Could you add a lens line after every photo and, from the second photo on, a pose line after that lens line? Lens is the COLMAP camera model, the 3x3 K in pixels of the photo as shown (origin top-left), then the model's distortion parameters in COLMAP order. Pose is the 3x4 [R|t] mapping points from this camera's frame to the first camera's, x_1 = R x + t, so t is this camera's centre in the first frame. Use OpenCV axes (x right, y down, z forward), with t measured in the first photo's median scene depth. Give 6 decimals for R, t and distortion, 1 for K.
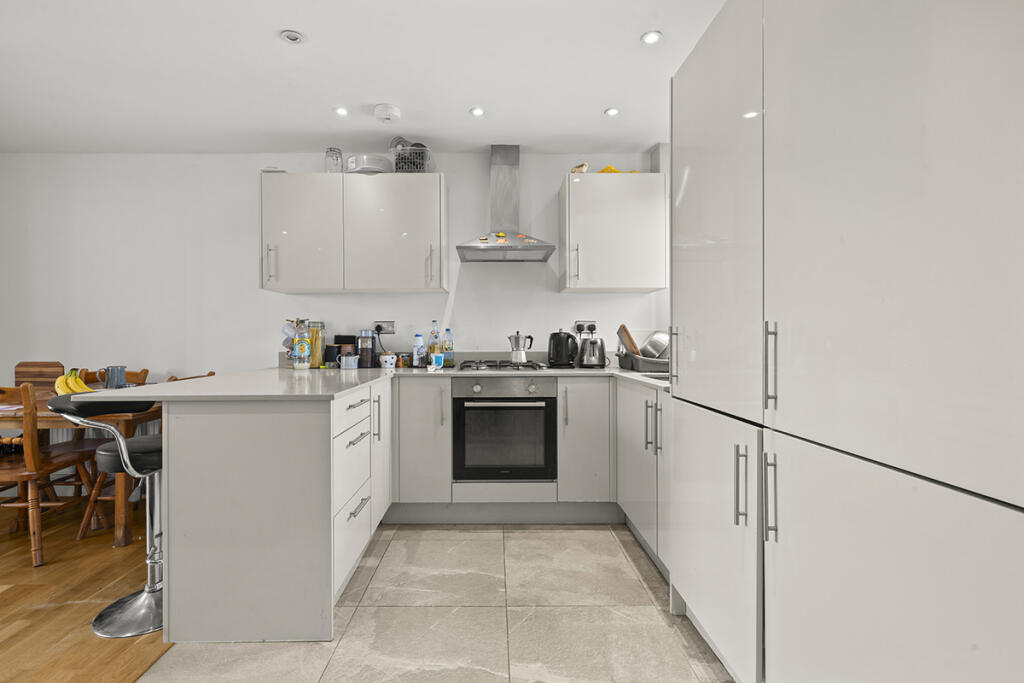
lens RADIAL K [[471.6, 0, 512.0], [0, 471.6, 341.5], [0, 0, 1]] dist [0.002270, 0.000133]
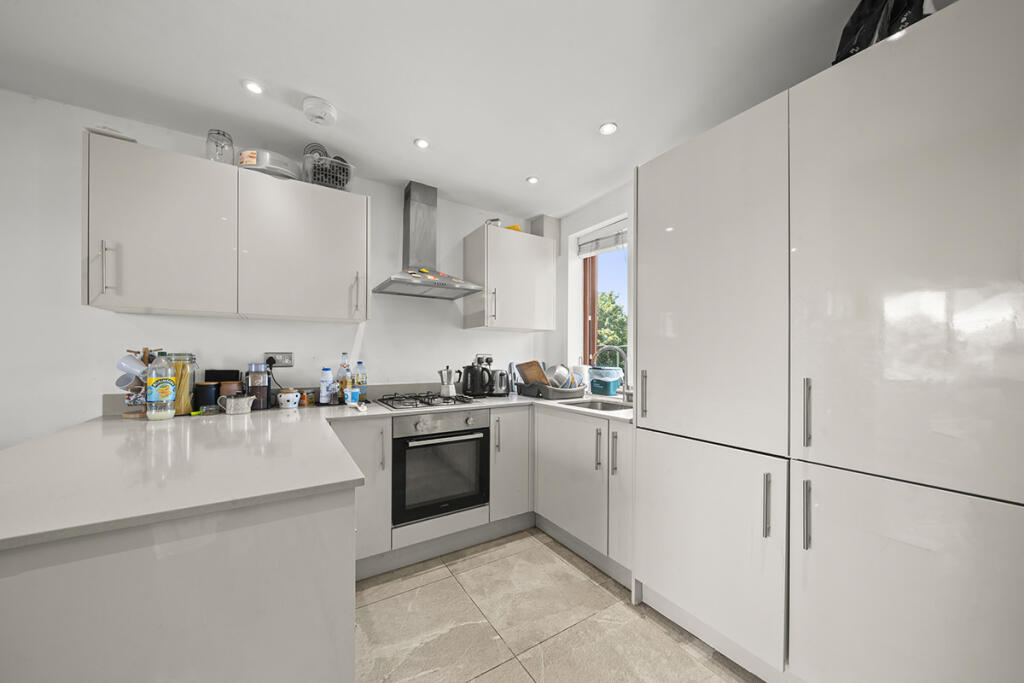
lens RADIAL K [[356.6, 0, 514.5], [0, 356.6, 357.0], [0, 0, 1]] dist [-0.001518, -0.000168]
pose [[0.851700, 0.007168, 0.523981, -0.269910], [-0.005982, 0.999974, -0.003956, -0.038374], [-0.523996, 0.000235, 0.851721, 0.246529]]
